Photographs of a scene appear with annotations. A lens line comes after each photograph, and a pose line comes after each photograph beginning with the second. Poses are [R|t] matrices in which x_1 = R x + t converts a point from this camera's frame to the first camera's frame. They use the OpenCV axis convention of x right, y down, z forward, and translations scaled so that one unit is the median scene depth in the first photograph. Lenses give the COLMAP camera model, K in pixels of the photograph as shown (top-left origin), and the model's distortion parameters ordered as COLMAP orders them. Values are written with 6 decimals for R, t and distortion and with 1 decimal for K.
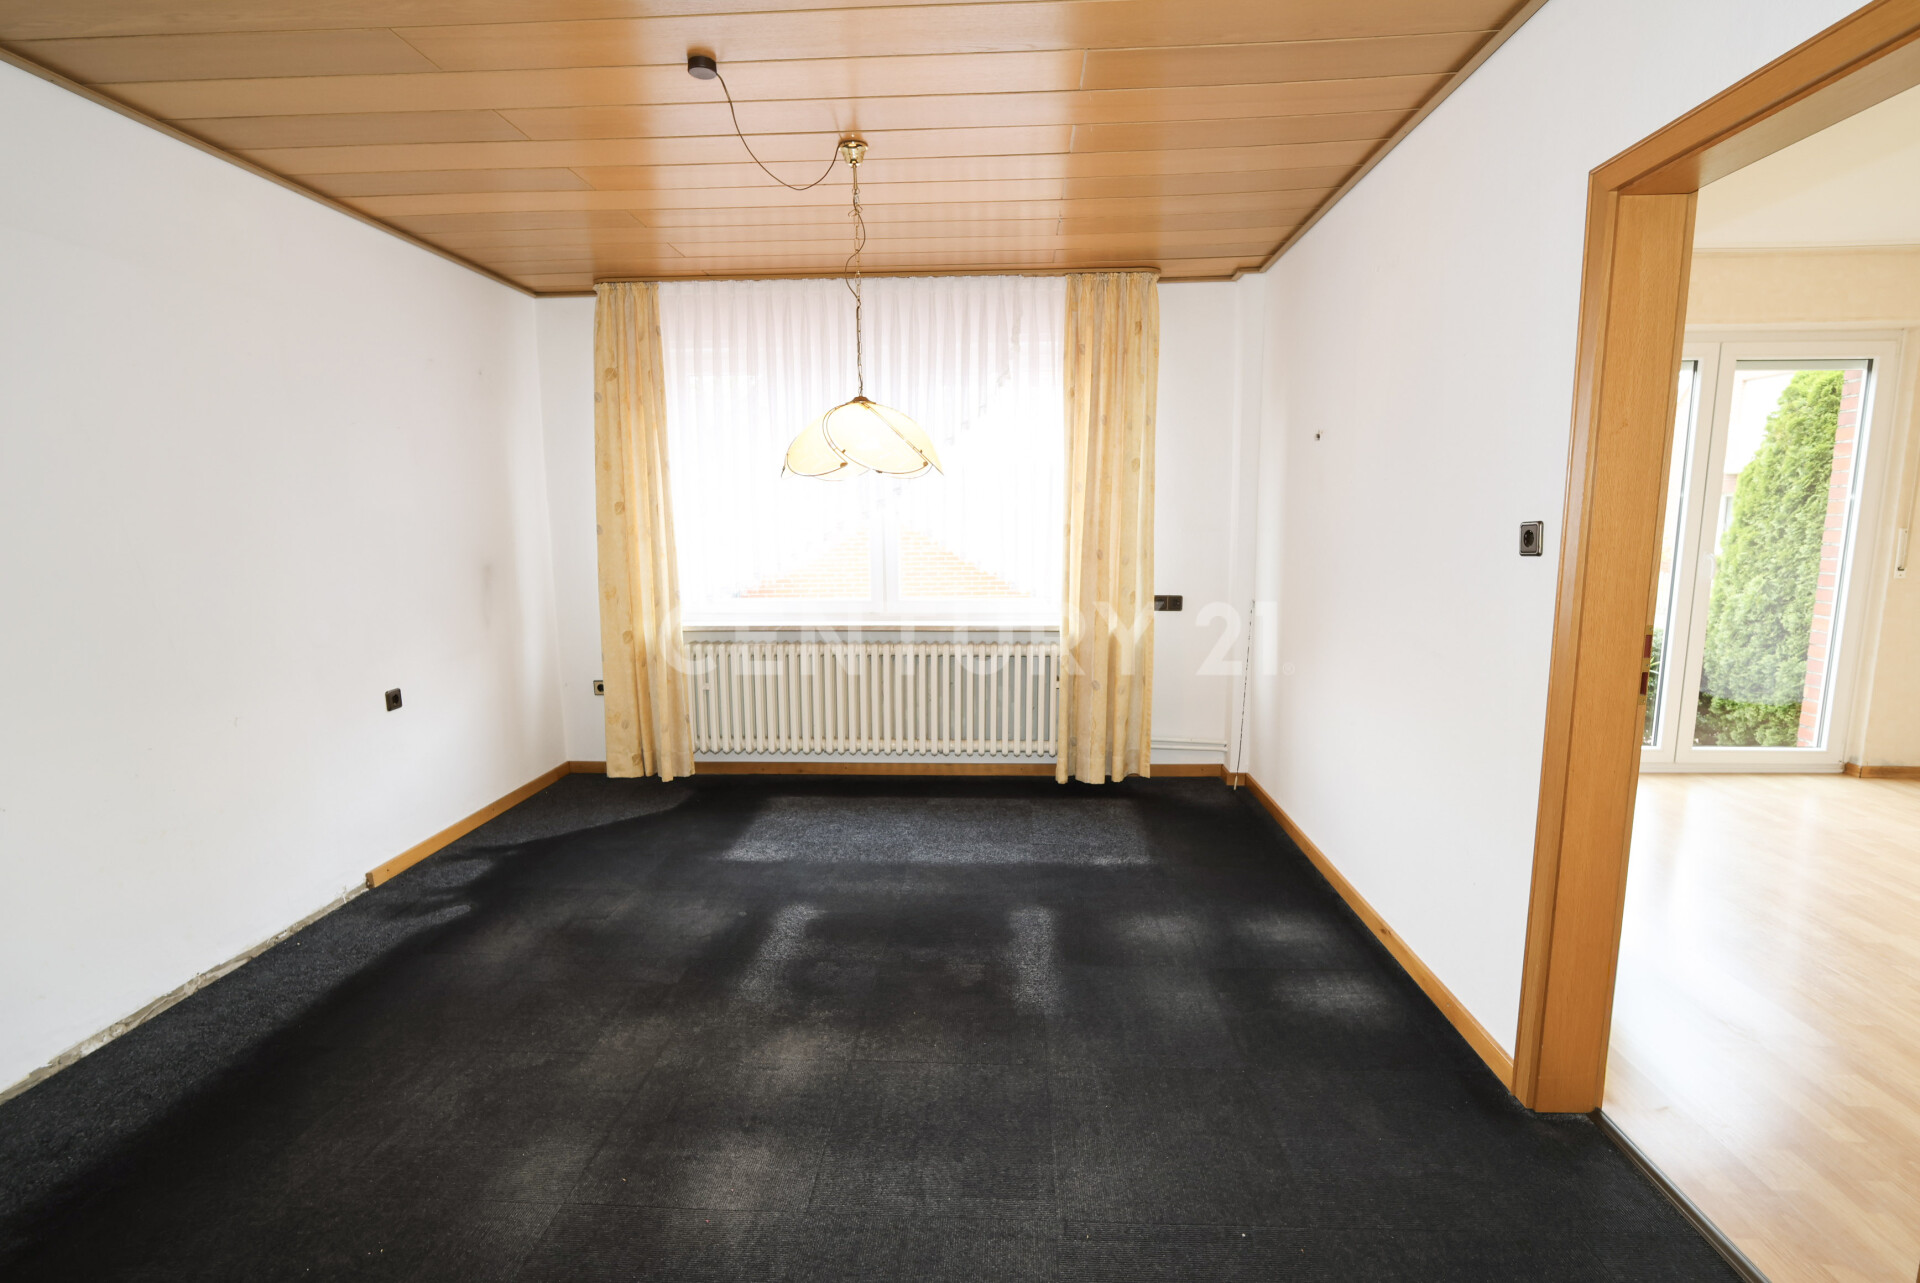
lens RADIAL K [[887.1, 0, 970.4], [0, 887.1, 639.5], [0, 0, 1]] dist [-0.007538, 0.001004]
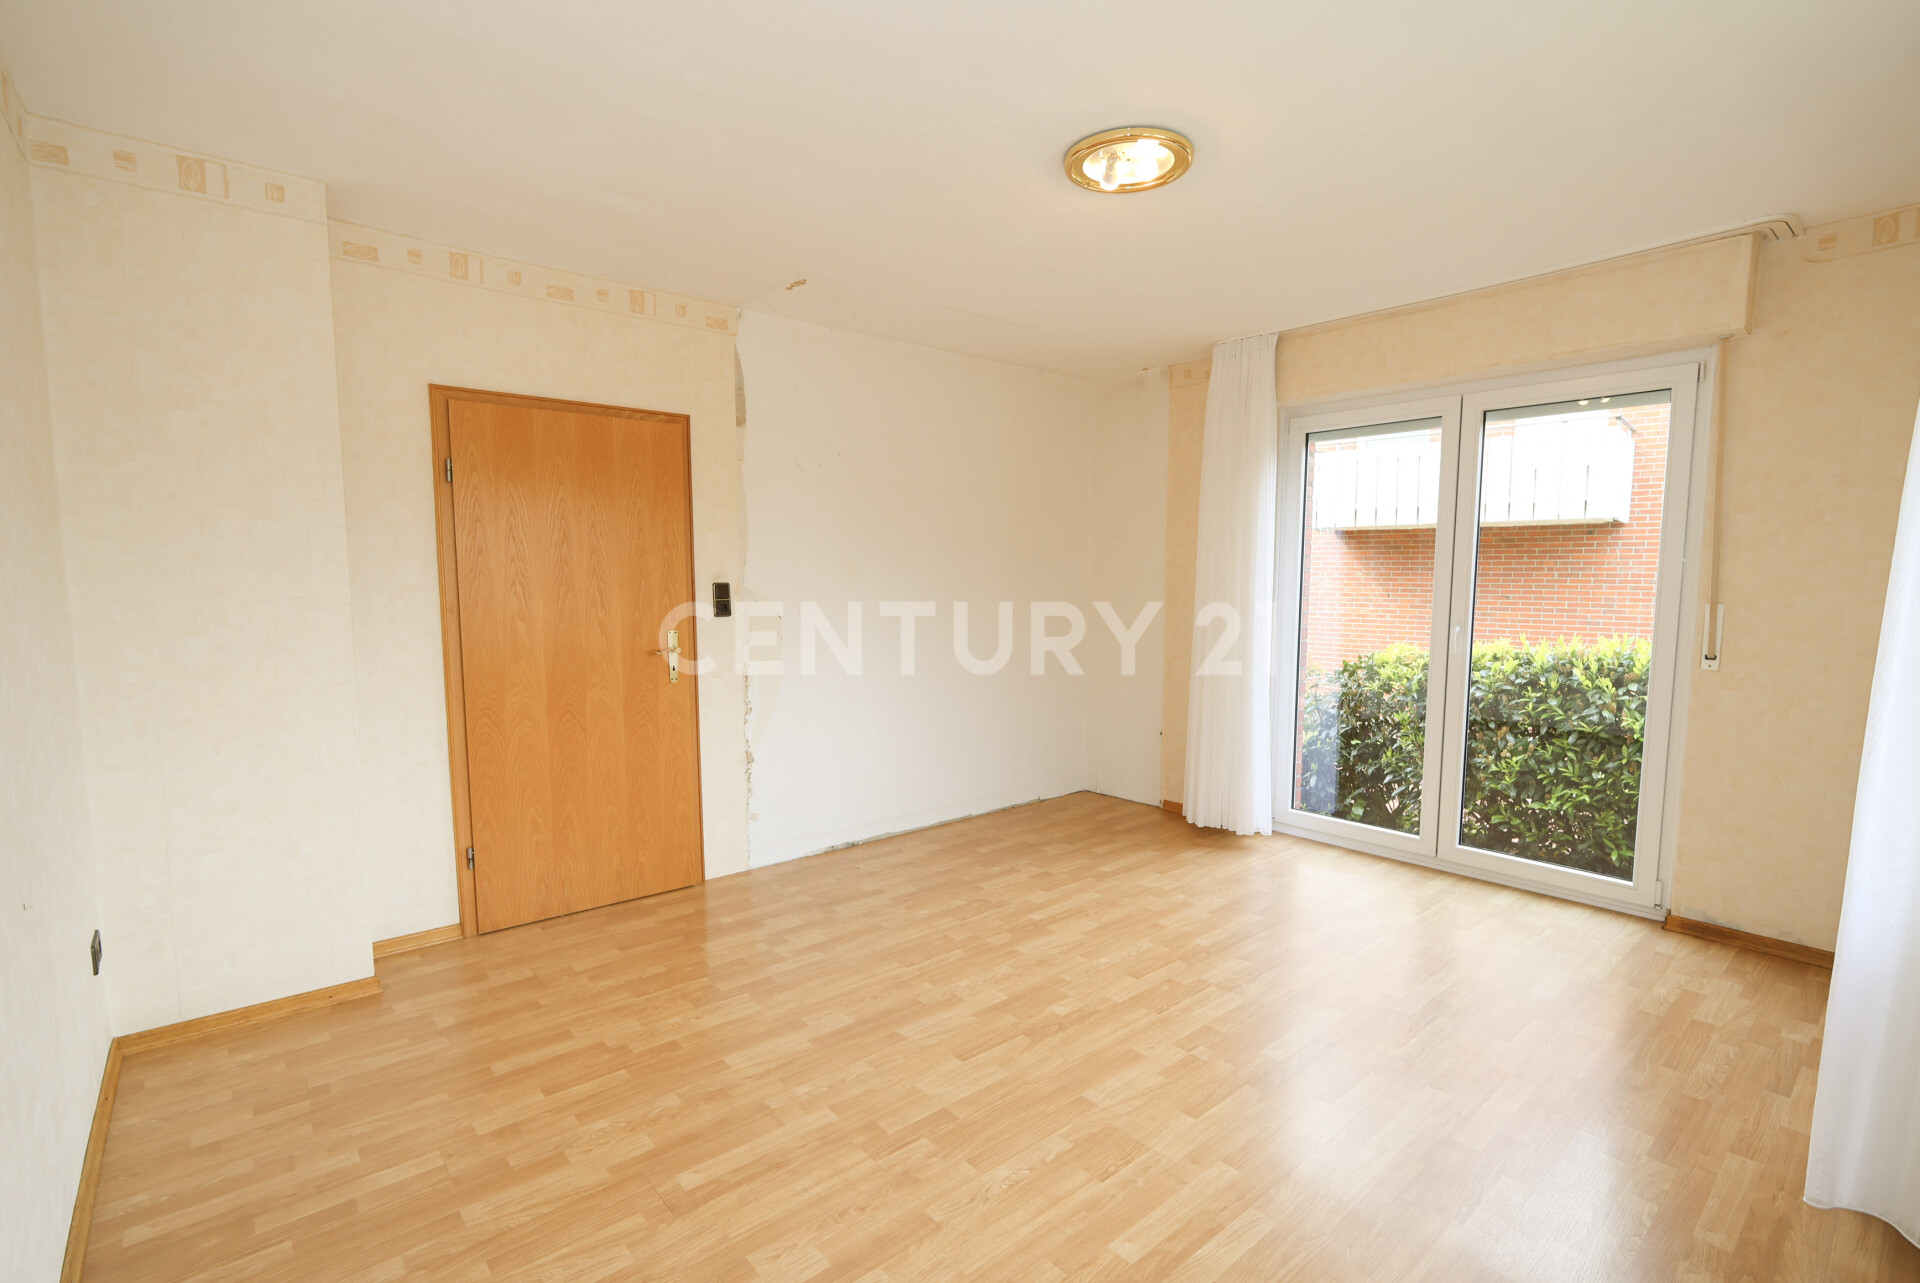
lens RADIAL K [[887.1, 0, 970.4], [0, 887.1, 639.5], [0, 0, 1]] dist [-0.007538, 0.001004]
pose [[0.688865, 0.059872, -0.722413, 1.296302], [-0.113577, 0.993189, -0.025989, -0.002892], [0.715937, 0.099953, 0.690973, 0.027193]]
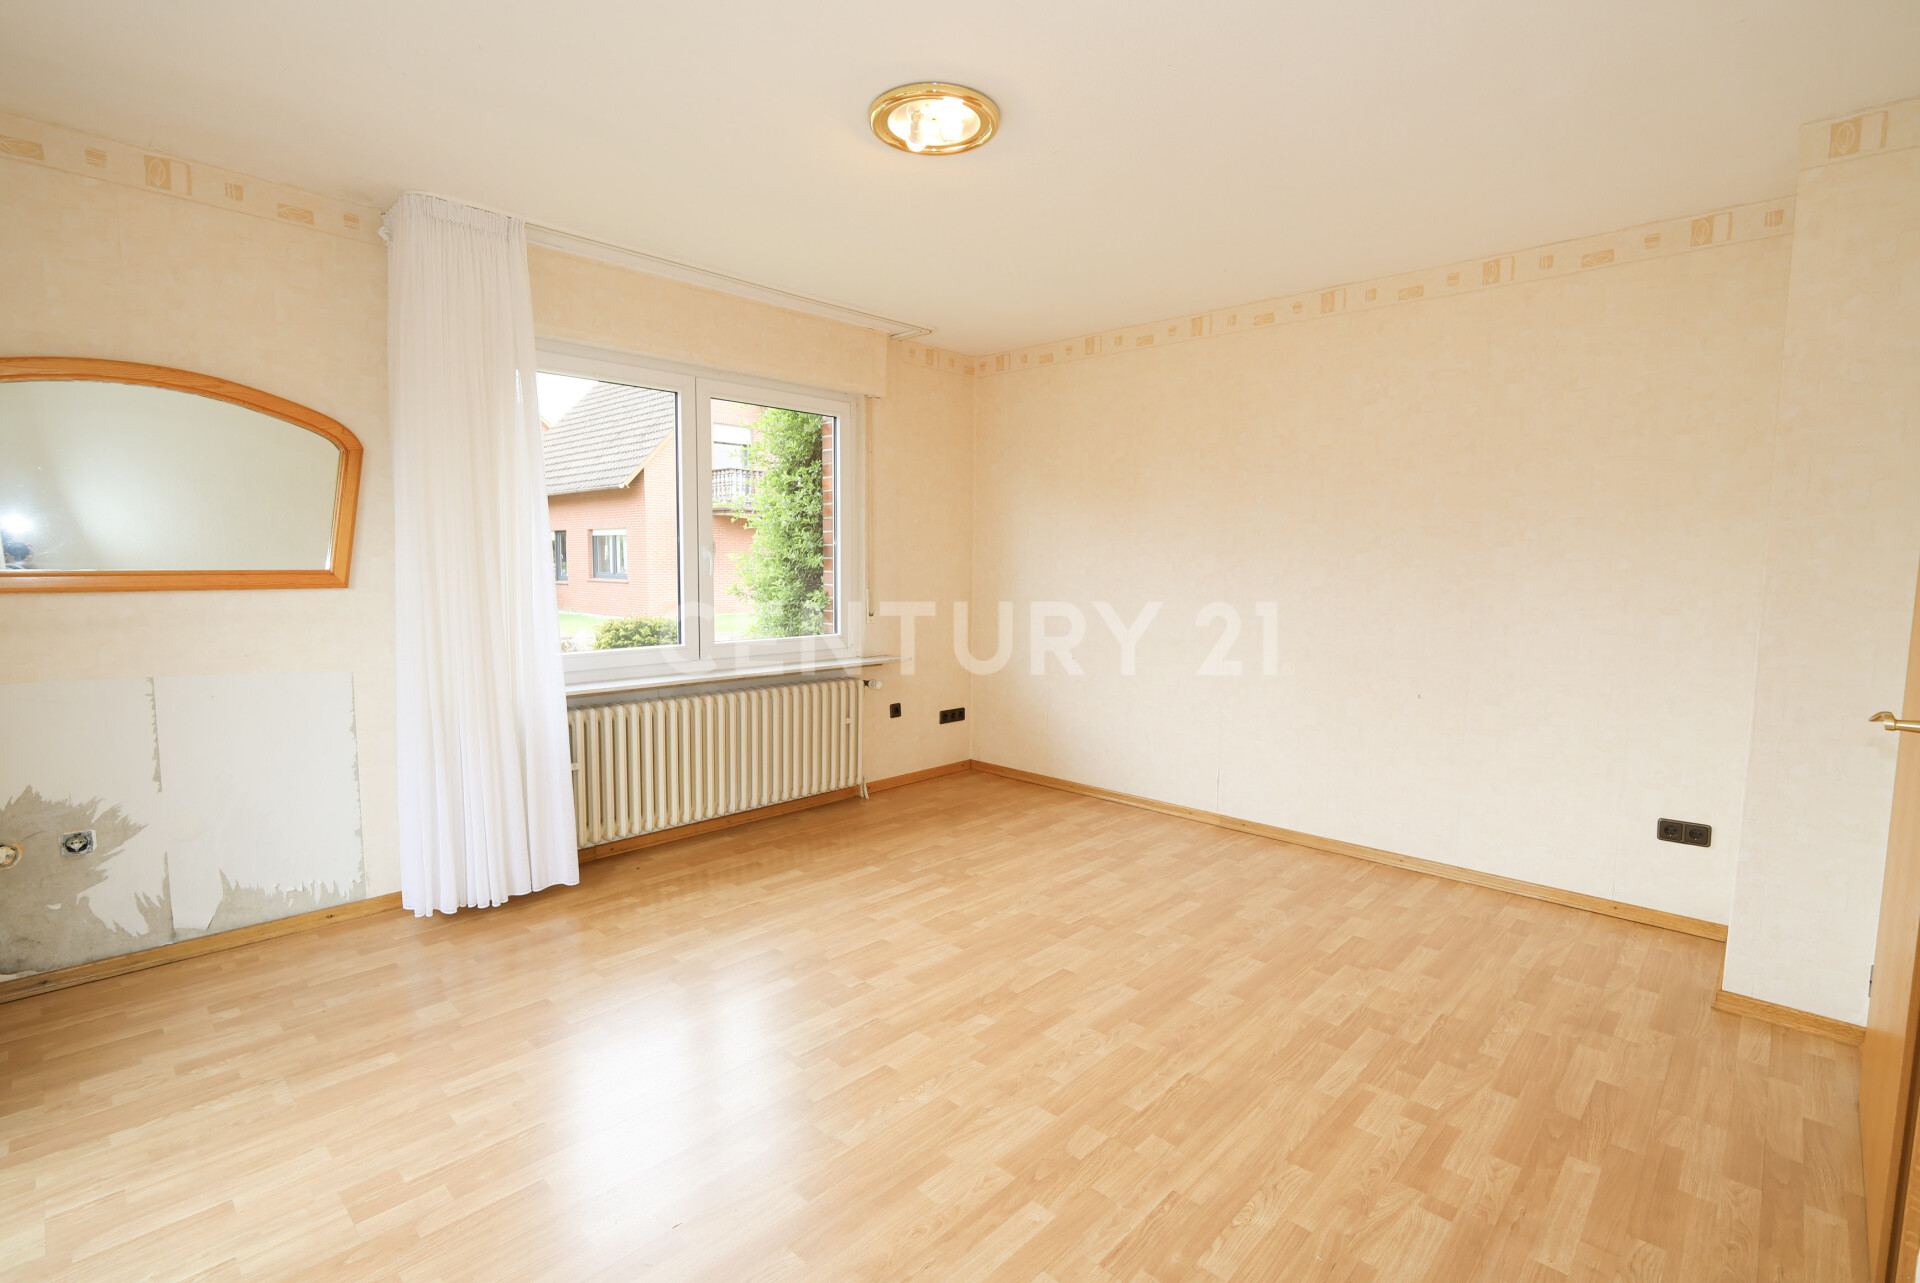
lens RADIAL K [[887.1, 0, 970.4], [0, 887.1, 639.5], [0, 0, 1]] dist [-0.007538, 0.001004]
pose [[-0.762992, -0.058183, 0.643785, 0.452152], [0.092259, 0.975943, 0.197544, -0.137845], [-0.639791, 0.210119, -0.739268, 1.030269]]
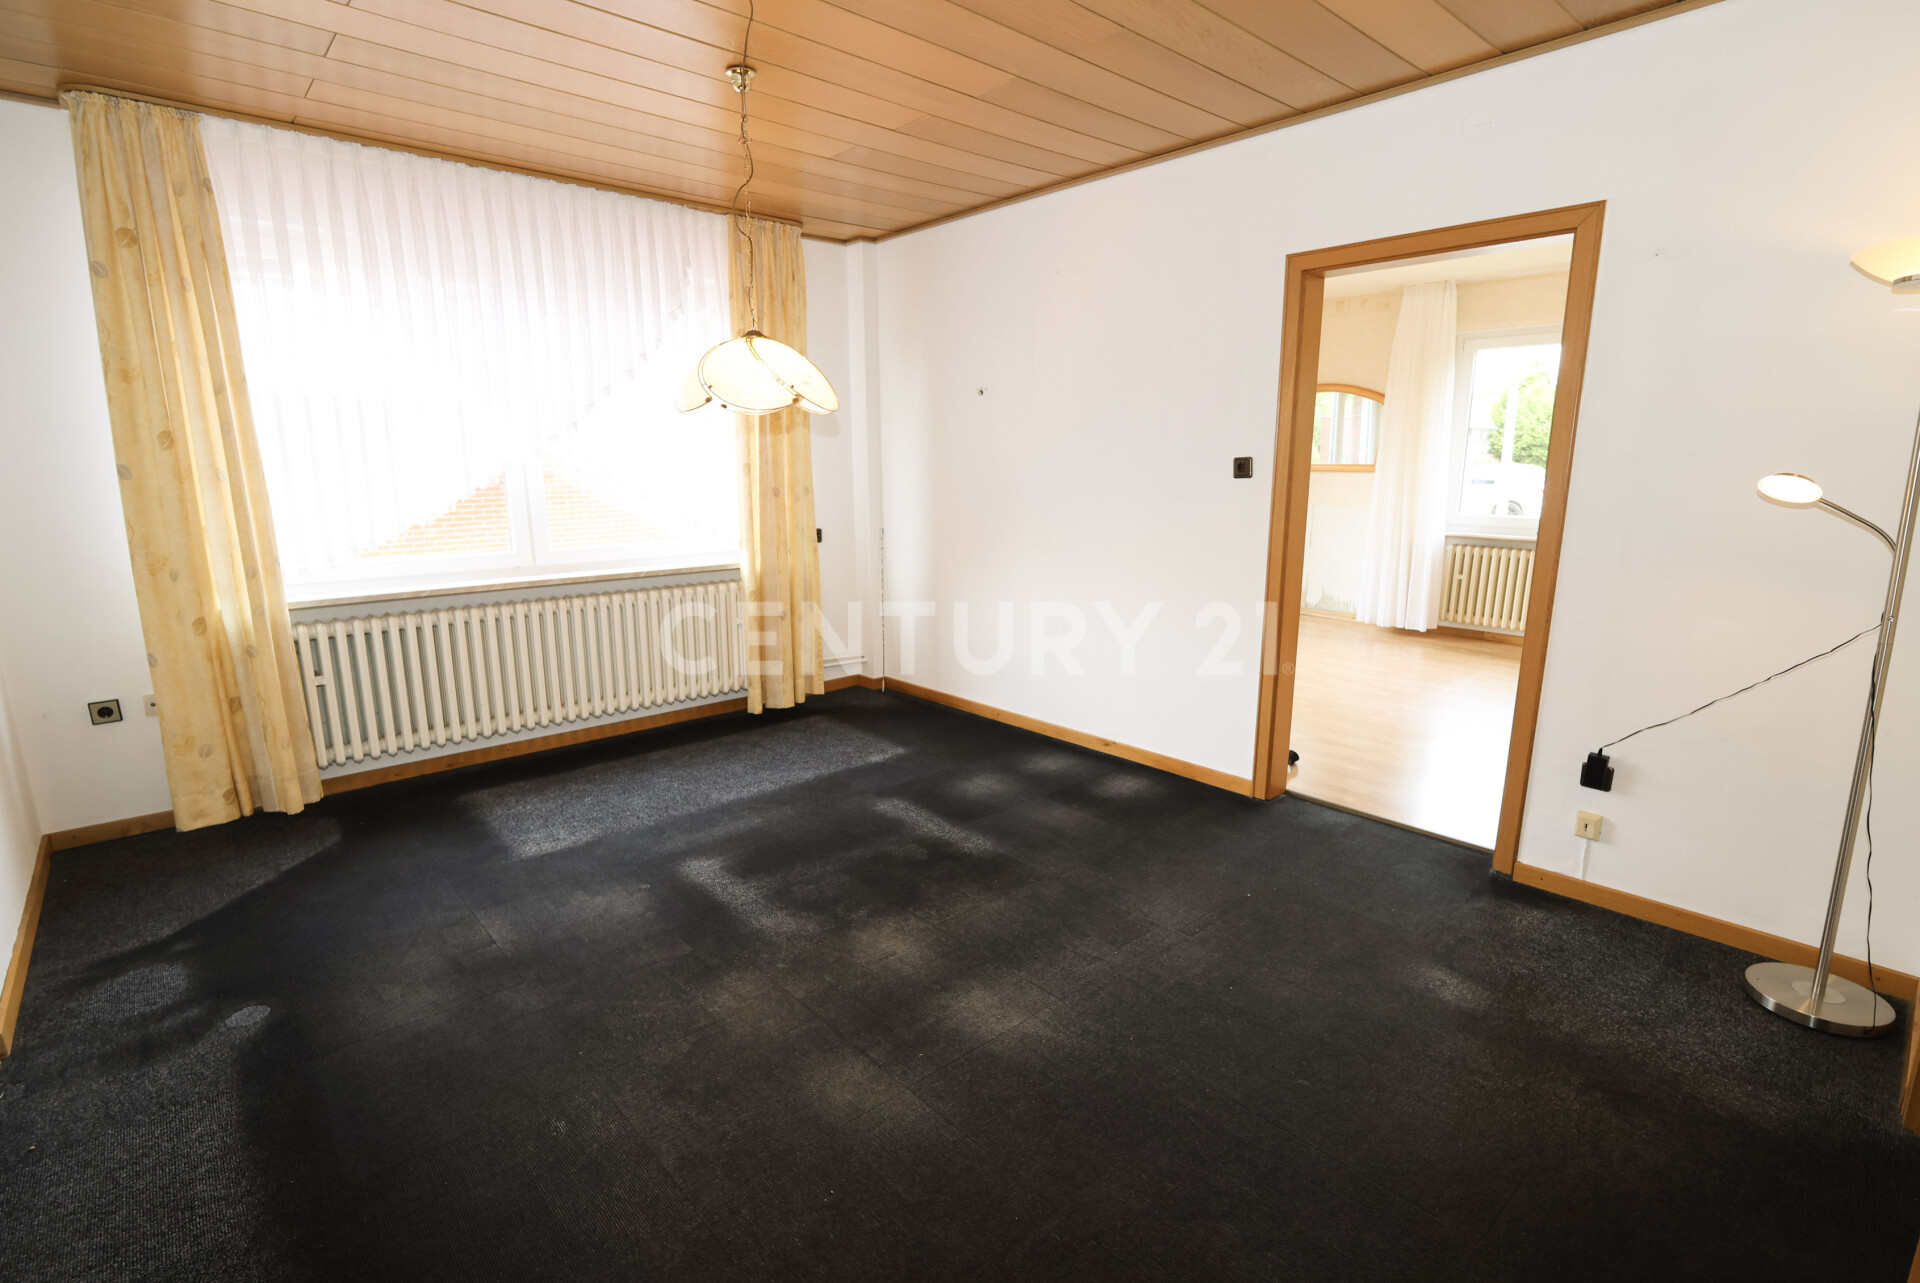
lens RADIAL K [[887.1, 0, 970.4], [0, 887.1, 639.5], [0, 0, 1]] dist [-0.007538, 0.001004]
pose [[0.717096, -0.136732, 0.683431, -0.444932], [0.100077, 0.990607, 0.093181, 0.003526], [-0.689752, 0.001576, 0.724044, 0.075523]]
